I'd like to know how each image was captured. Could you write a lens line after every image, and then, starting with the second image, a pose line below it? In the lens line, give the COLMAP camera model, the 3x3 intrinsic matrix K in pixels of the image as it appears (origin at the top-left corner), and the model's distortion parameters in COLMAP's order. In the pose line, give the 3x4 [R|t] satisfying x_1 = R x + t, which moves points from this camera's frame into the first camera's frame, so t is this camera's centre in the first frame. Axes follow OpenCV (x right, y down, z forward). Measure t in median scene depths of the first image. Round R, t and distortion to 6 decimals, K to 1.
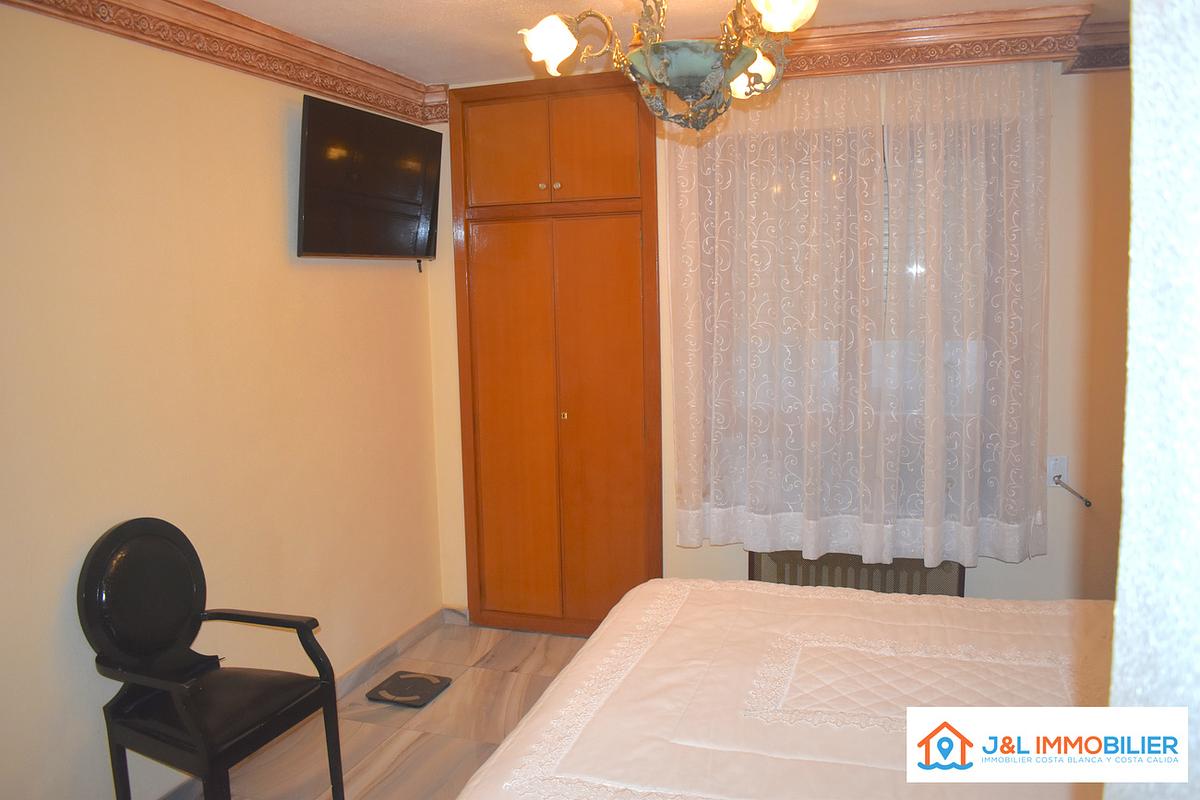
lens RADIAL K [[940.3, 0, 599.6], [0, 940.3, 398.9], [0, 0, 1]] dist [-0.083466, 0.006313]
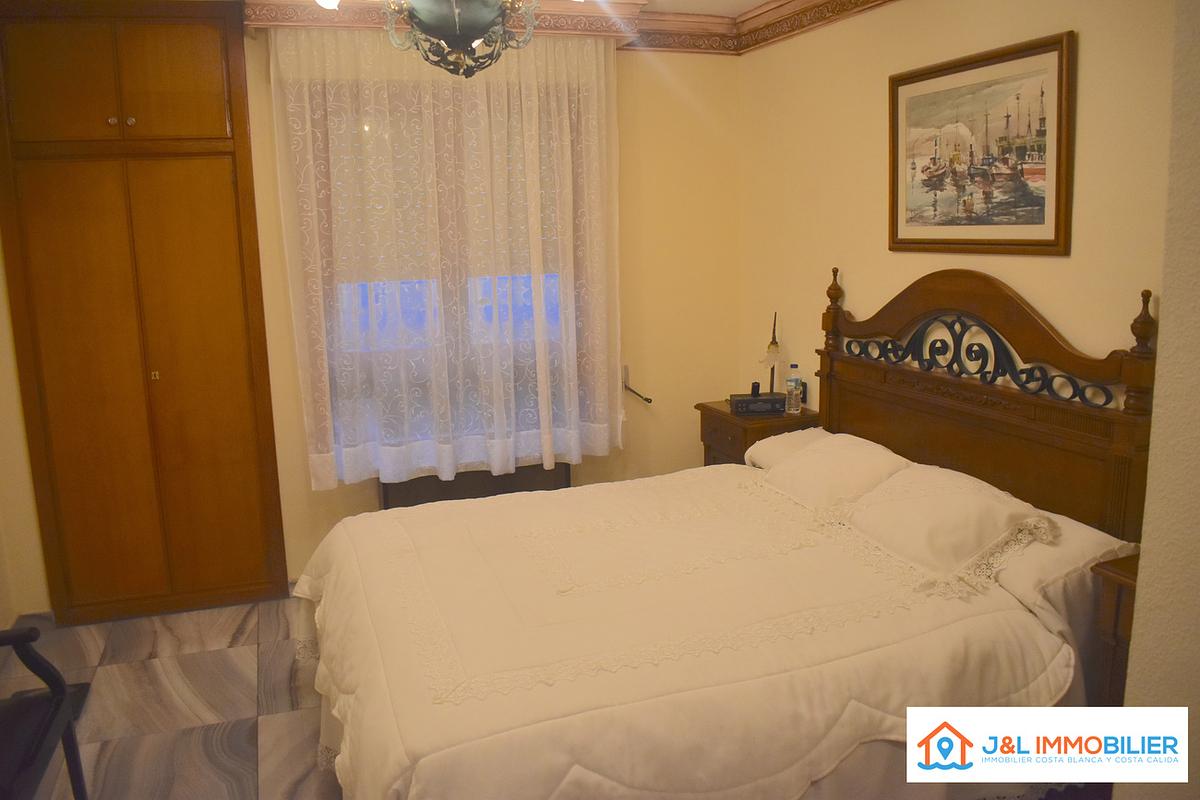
lens RADIAL K [[940.3, 0, 599.6], [0, 940.3, 399.3], [0, 0, 1]] dist [-0.083466, 0.006313]
pose [[0.782926, -0.111769, 0.611992, -0.298231], [0.081796, 0.993683, 0.076834, 0.008564], [-0.616714, -0.010097, 0.787122, 0.031286]]
